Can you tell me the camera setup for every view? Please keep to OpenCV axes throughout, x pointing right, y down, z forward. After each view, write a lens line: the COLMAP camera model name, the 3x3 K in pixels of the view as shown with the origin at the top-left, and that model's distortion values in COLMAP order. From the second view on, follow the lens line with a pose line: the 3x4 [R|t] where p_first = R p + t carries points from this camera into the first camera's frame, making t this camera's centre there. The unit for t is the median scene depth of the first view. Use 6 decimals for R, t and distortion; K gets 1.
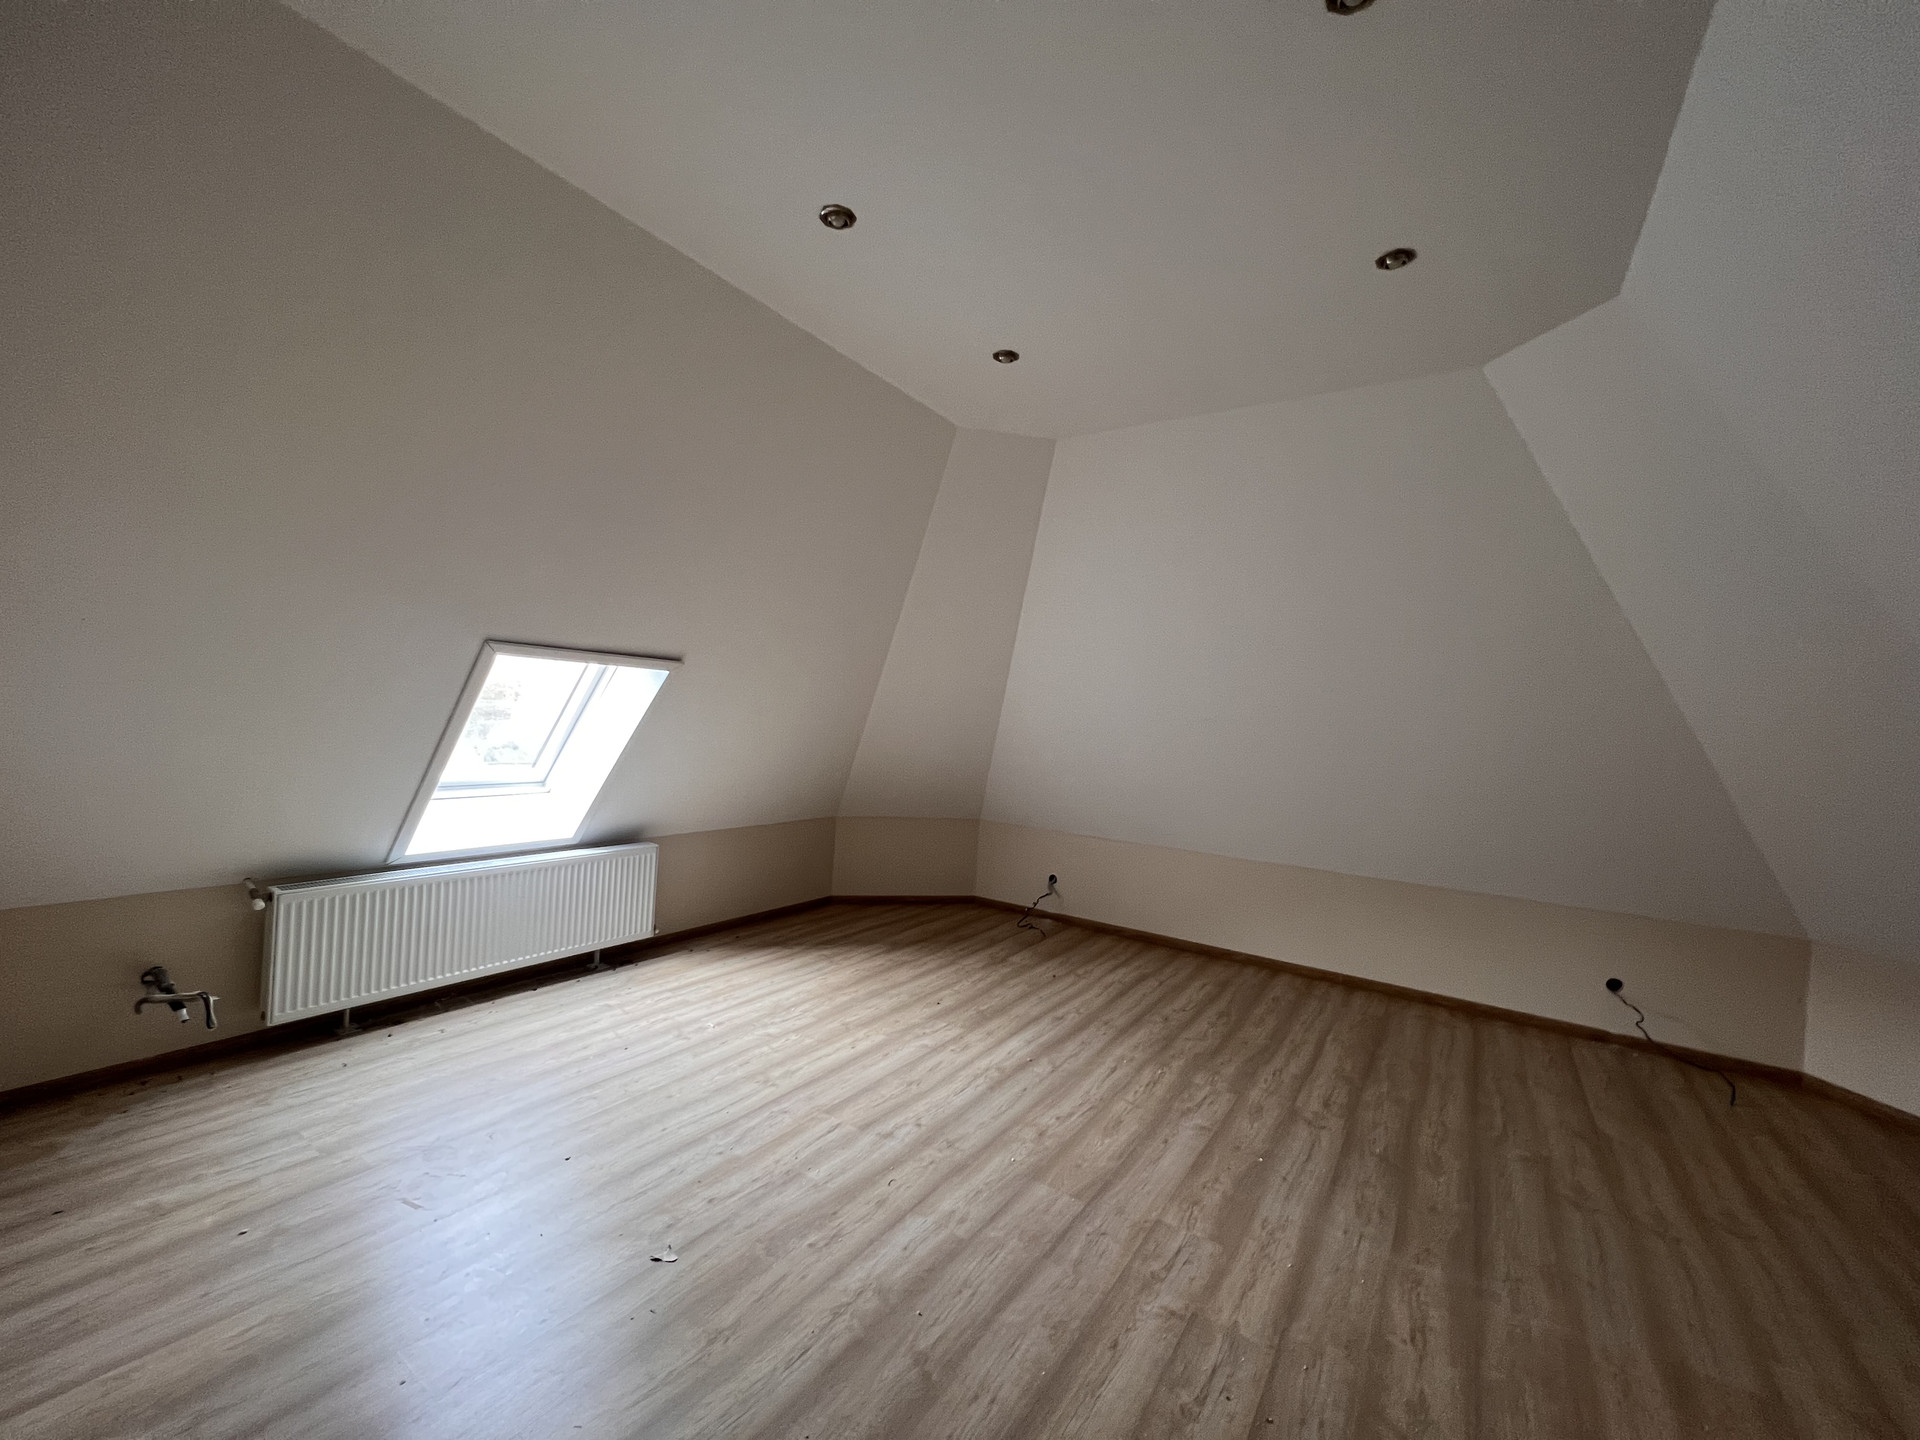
lens RADIAL K [[766.1, 0, 956.3], [0, 766.1, 716.8], [0, 0, 1]] dist [-0.000801, 0.000018]
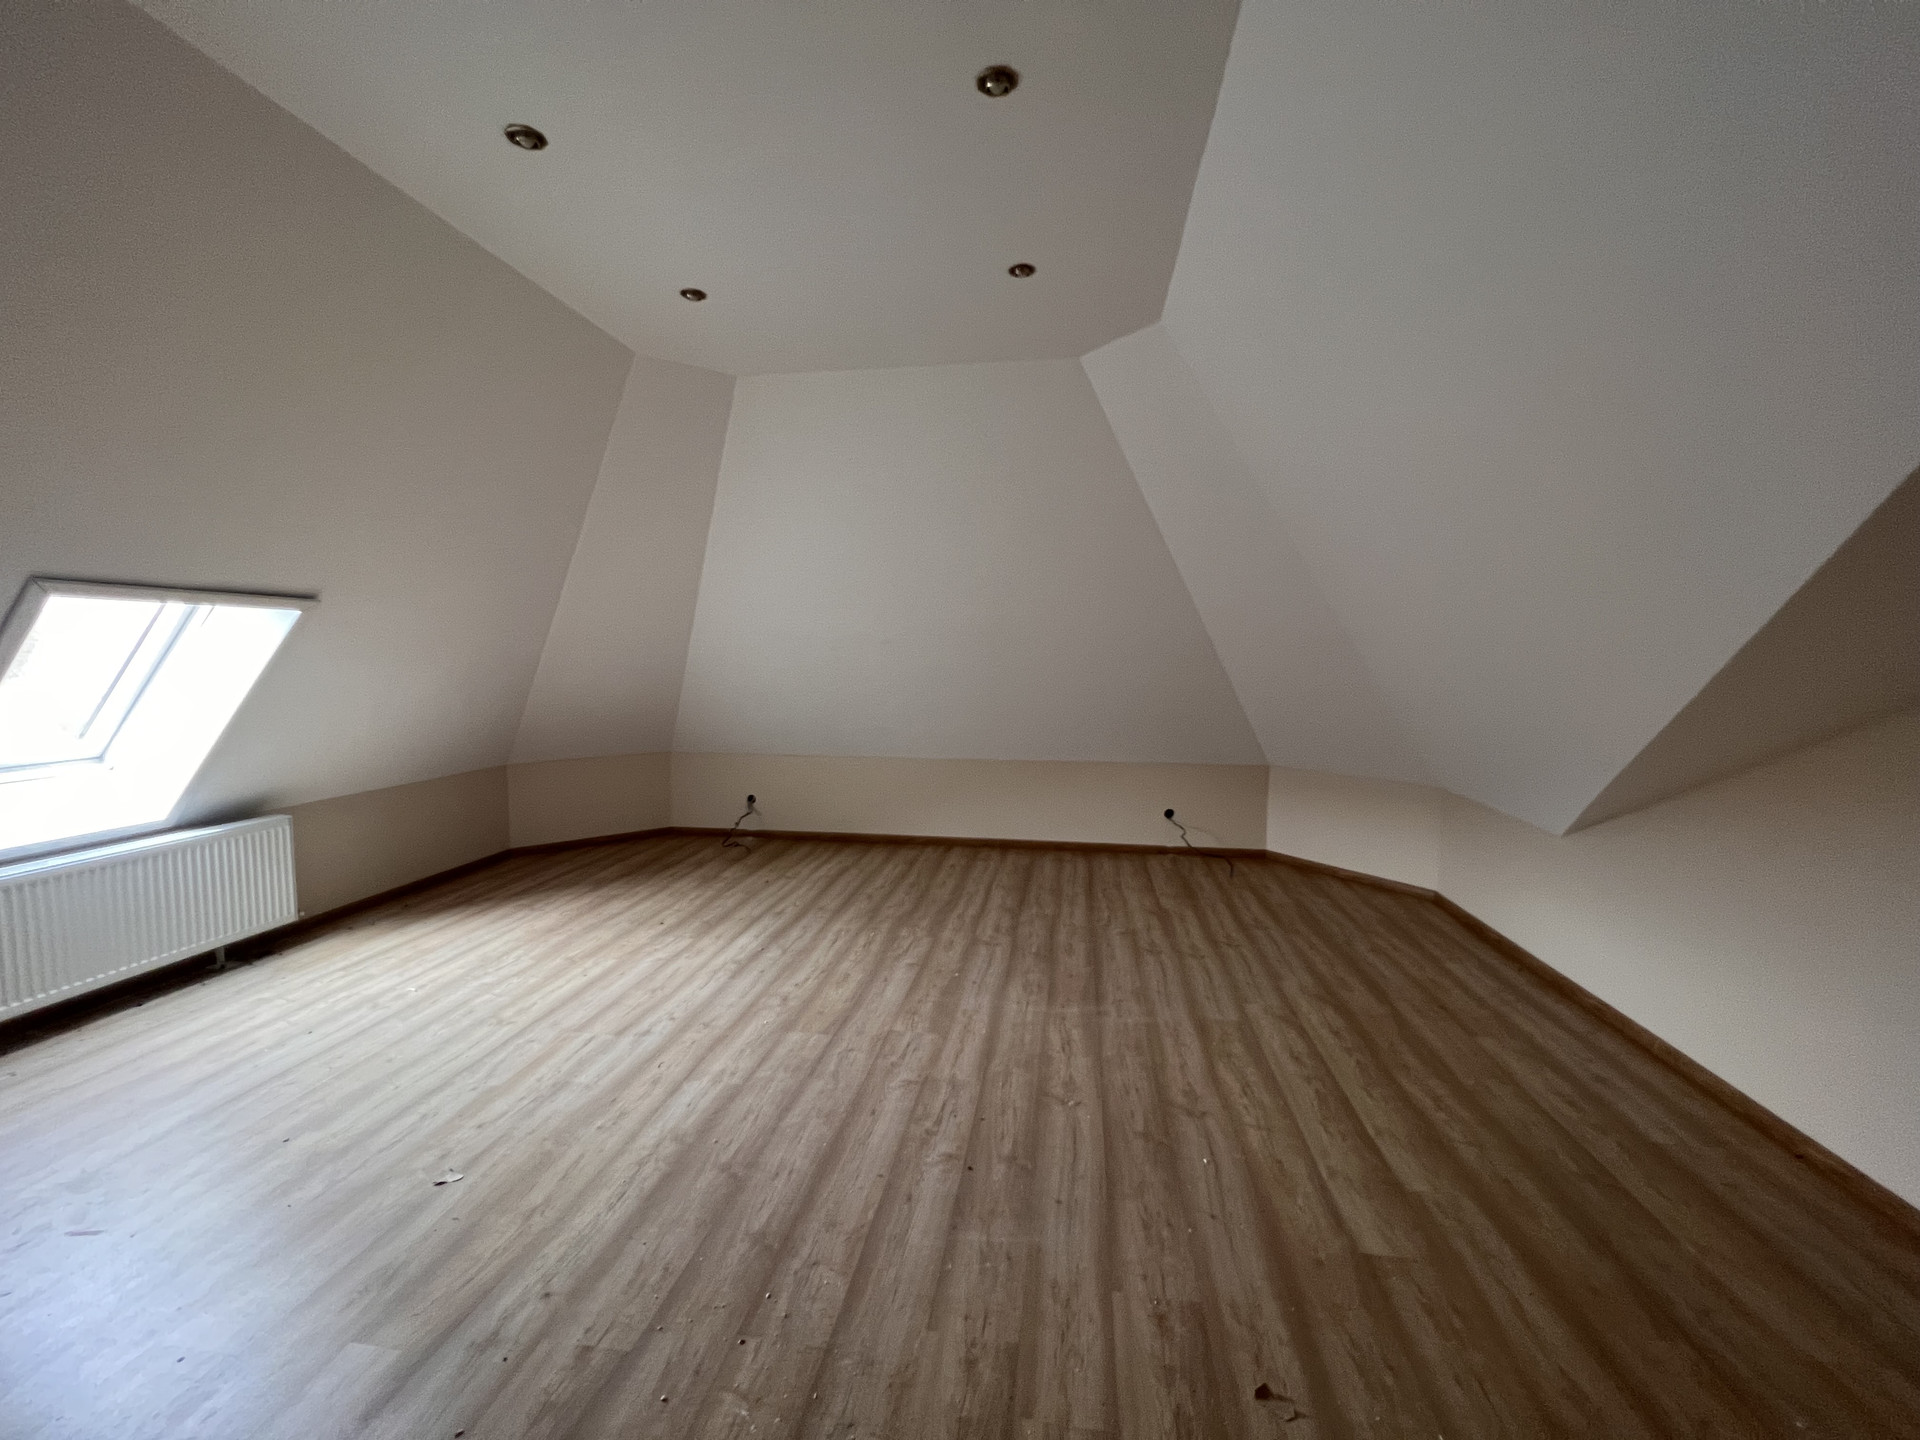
lens RADIAL K [[766.1, 0, 956.3], [0, 766.1, 716.8], [0, 0, 1]] dist [-0.000801, 0.000018]
pose [[0.903669, -0.087856, 0.419122, -0.090941], [0.048885, 0.993494, 0.102855, 0.007404], [-0.425432, -0.072458, 0.902085, -0.117906]]
